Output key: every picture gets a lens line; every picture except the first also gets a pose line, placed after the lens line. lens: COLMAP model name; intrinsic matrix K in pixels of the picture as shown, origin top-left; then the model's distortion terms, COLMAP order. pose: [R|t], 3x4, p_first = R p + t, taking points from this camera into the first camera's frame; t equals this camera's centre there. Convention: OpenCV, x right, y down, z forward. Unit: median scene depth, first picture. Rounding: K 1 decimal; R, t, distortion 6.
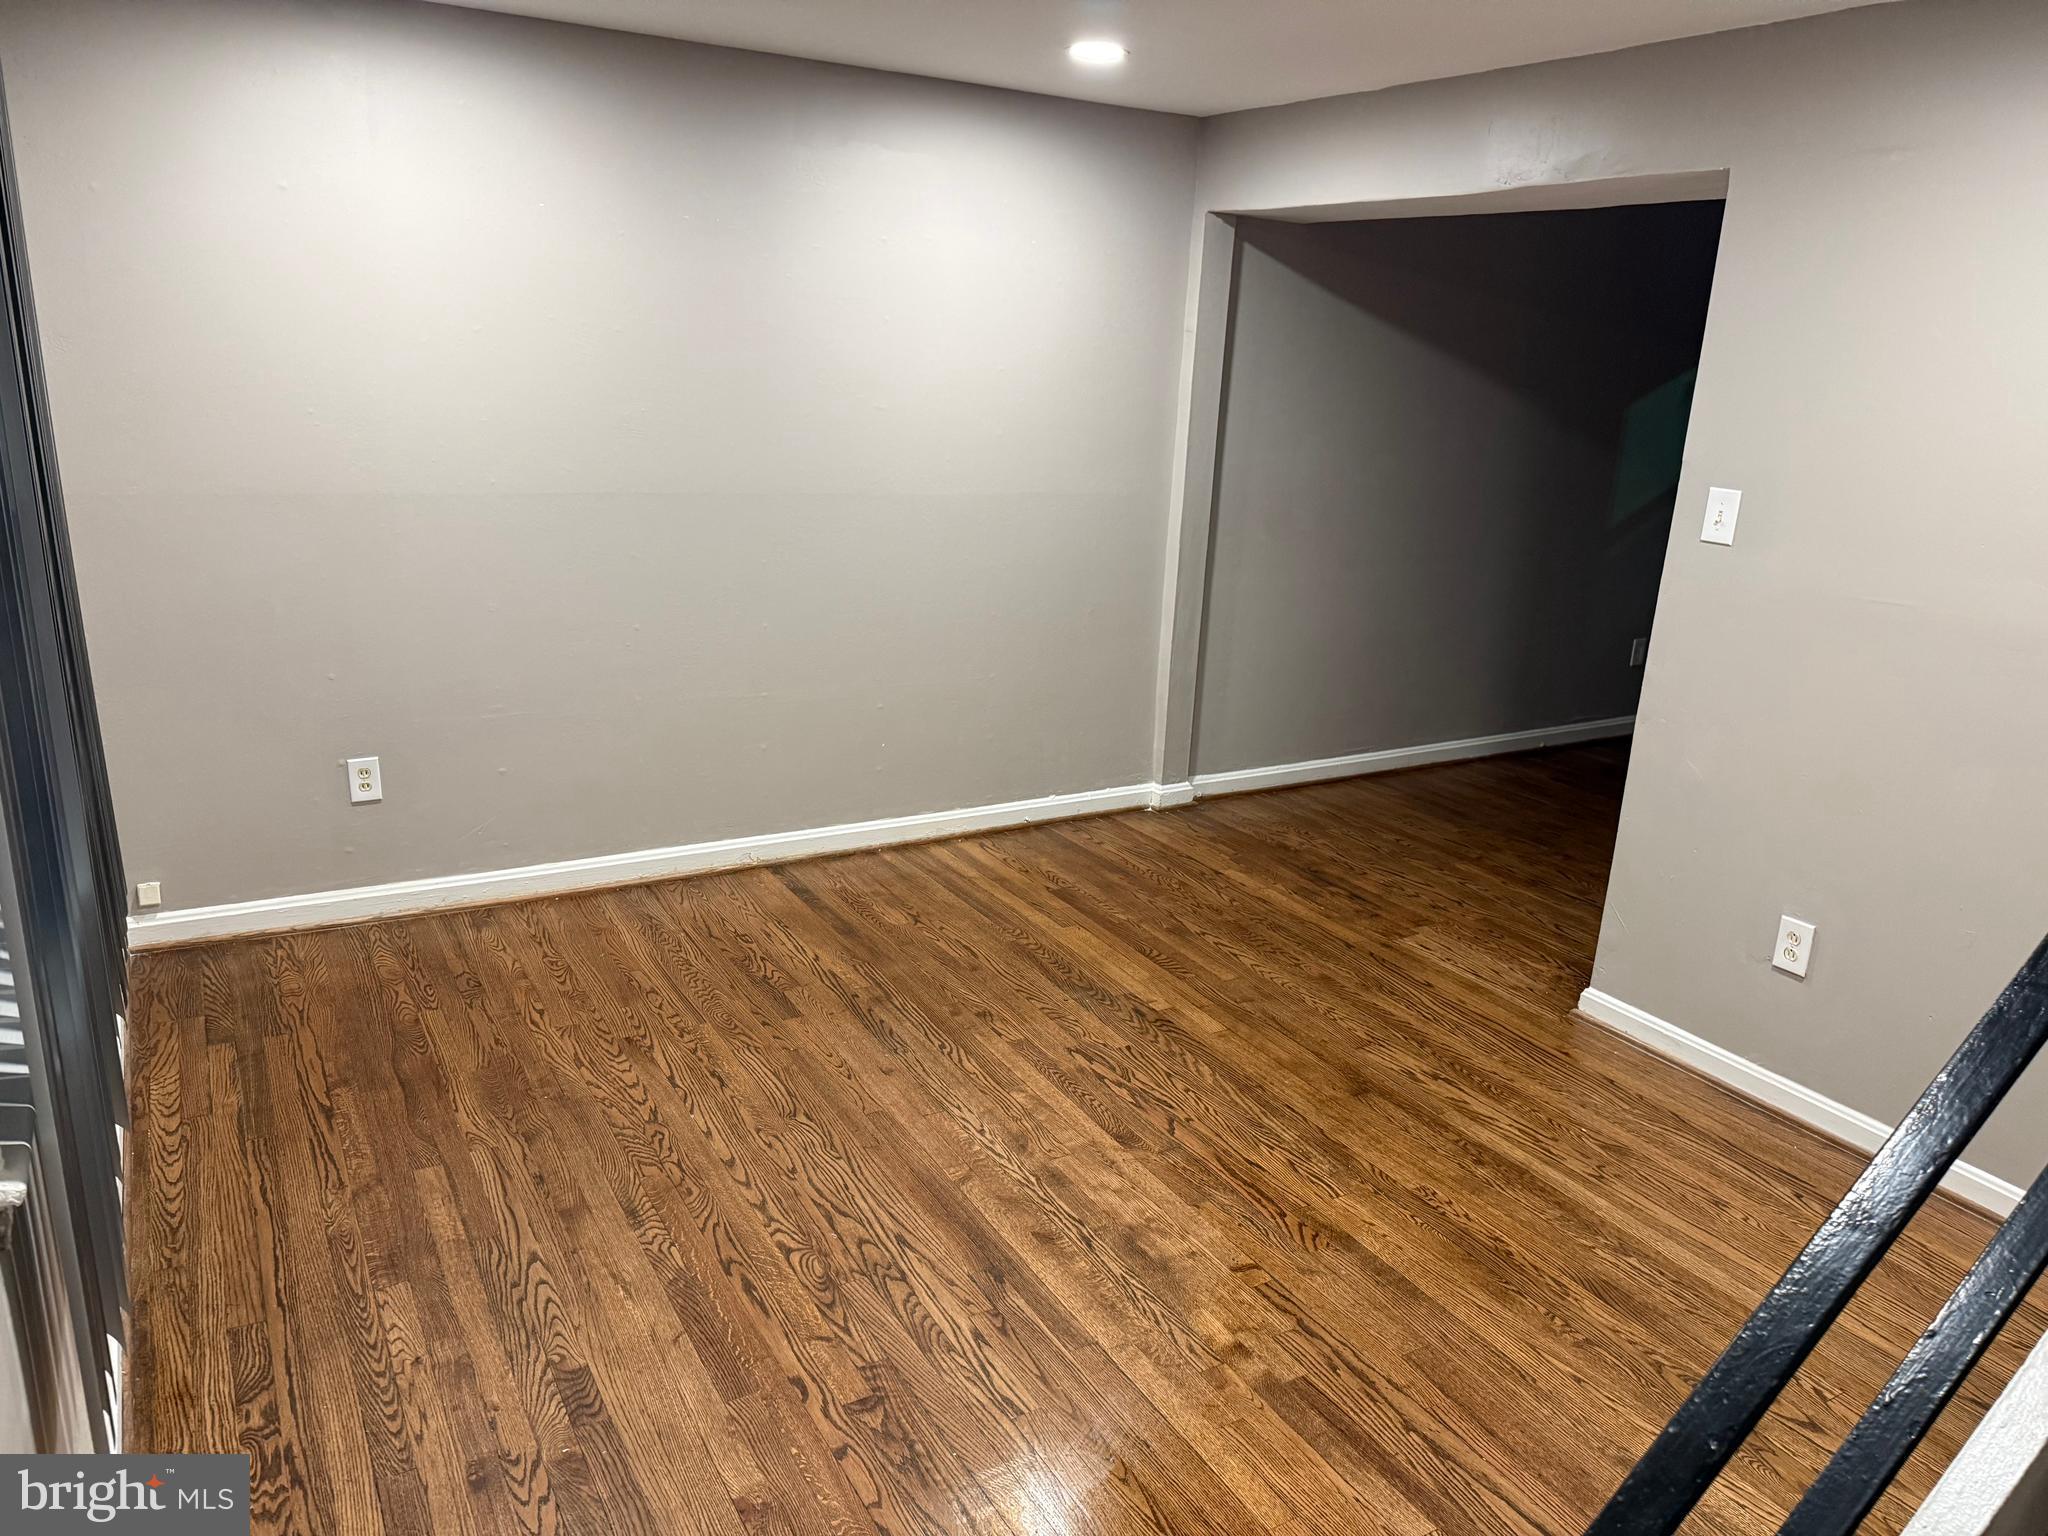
lens RADIAL K [[1448.2, 0, 1027.2], [0, 1448.2, 784.3], [0, 0, 1]] dist [0.049636, -0.044488]
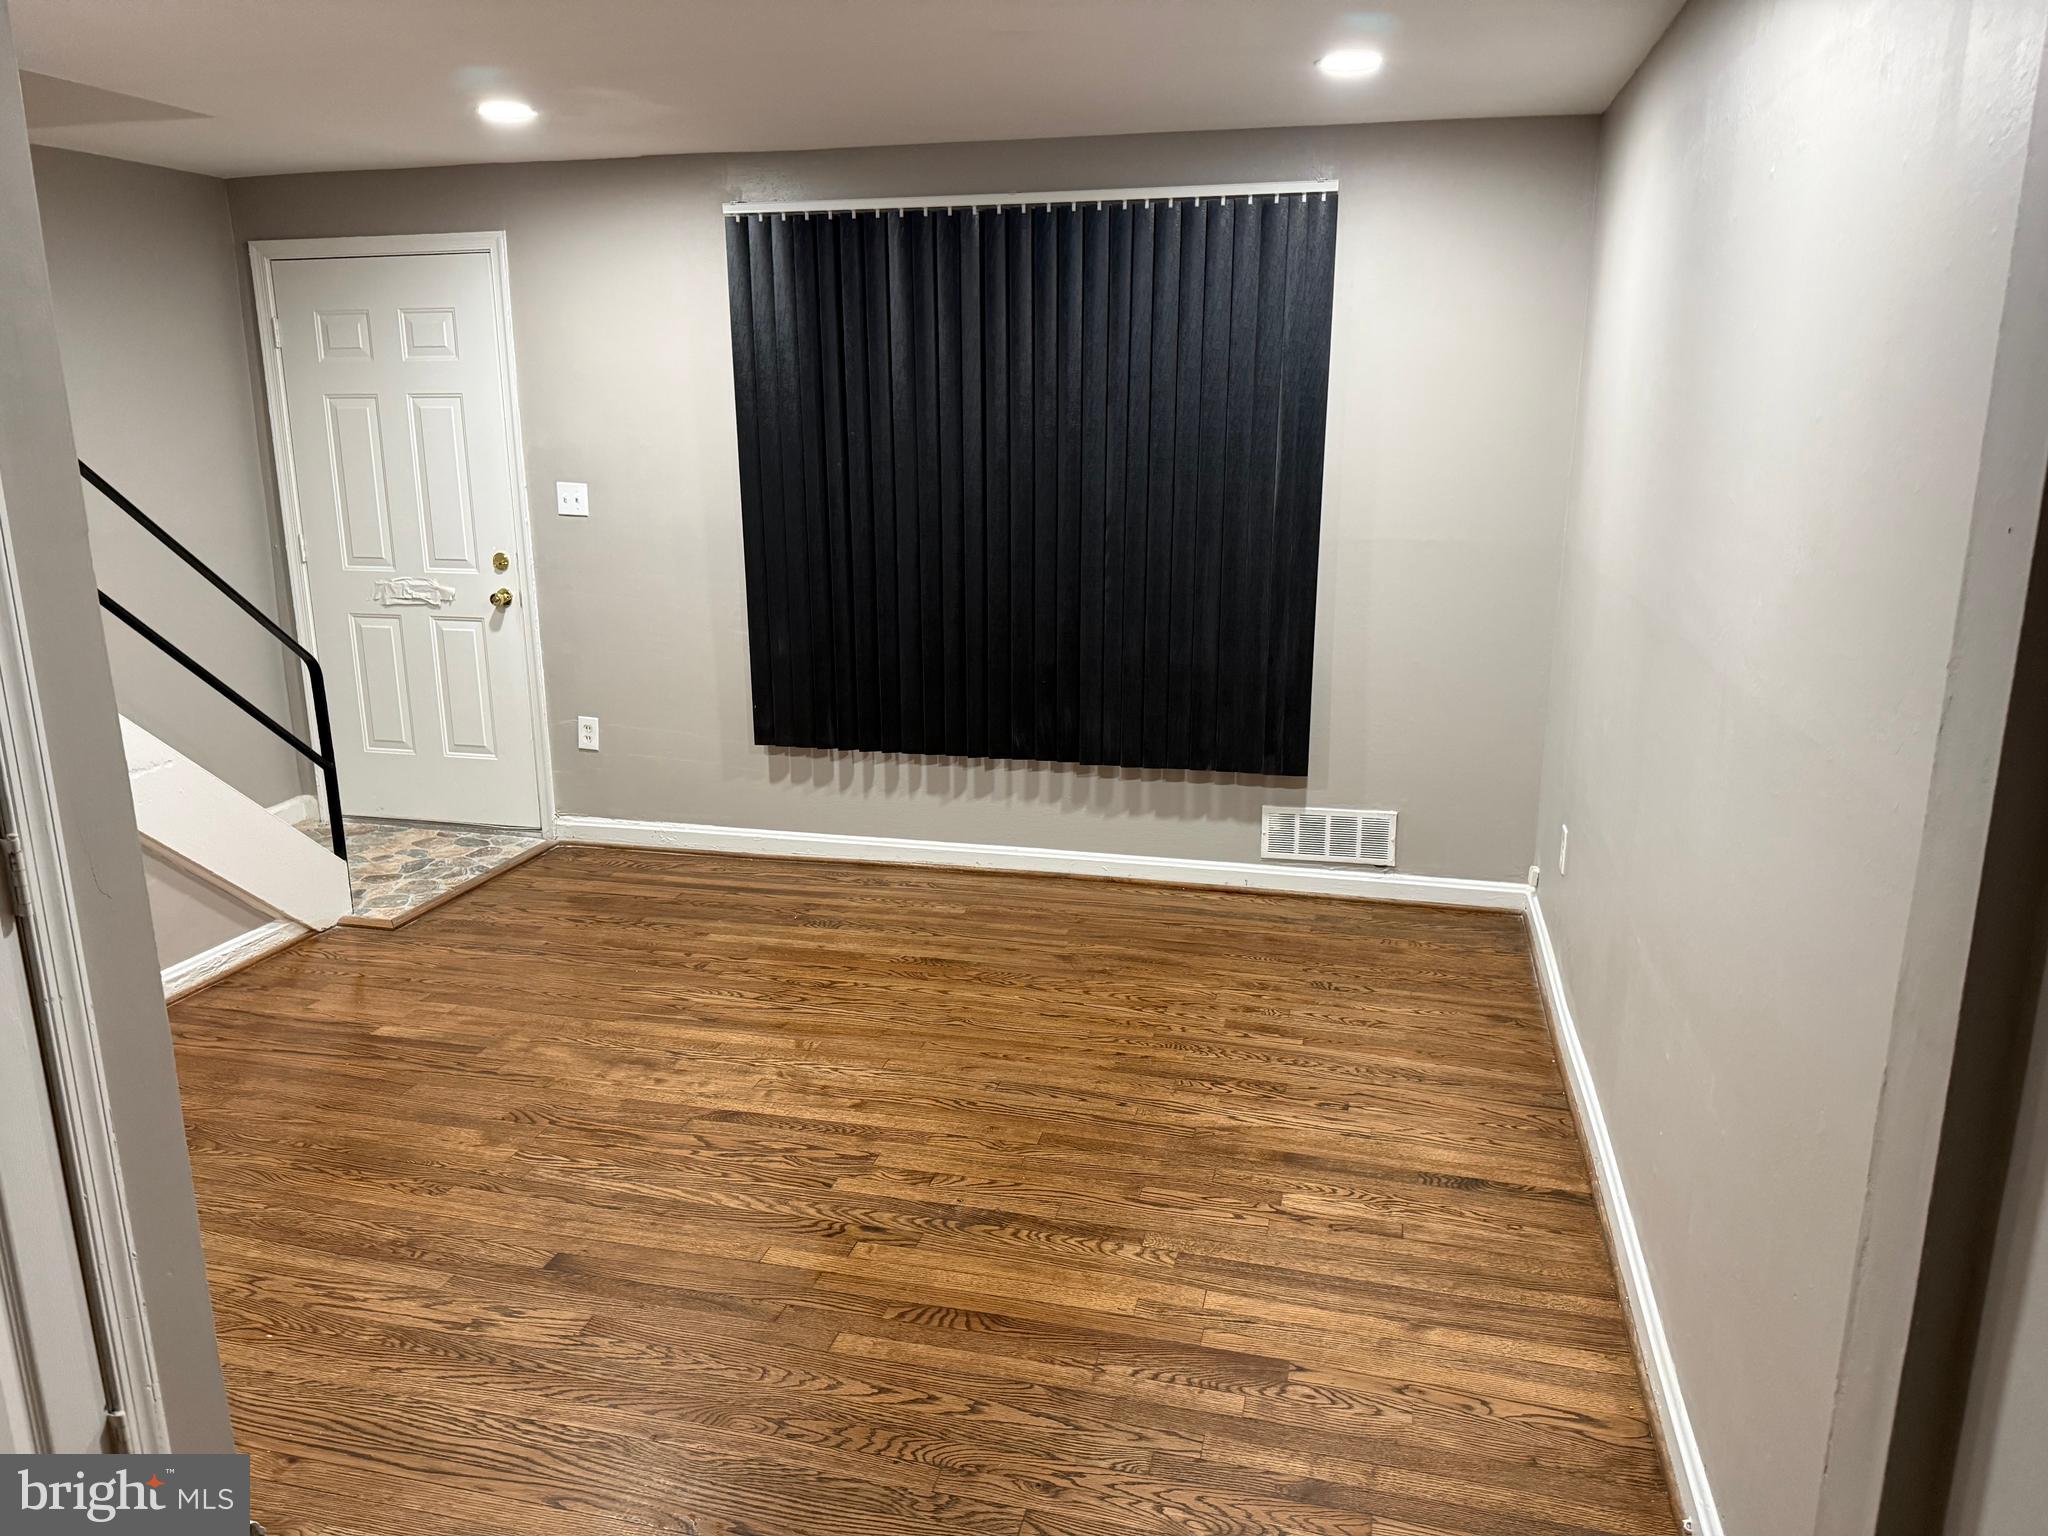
lens RADIAL K [[1448.2, 0, 1024.8], [0, 1448.2, 773.0], [0, 0, 1]] dist [0.049636, -0.044488]
pose [[-0.699999, 0.134587, -0.701347, 0.602439], [-0.232158, 0.885853, 0.401706, -0.440177], [0.675354, 0.444017, -0.588851, 1.585725]]
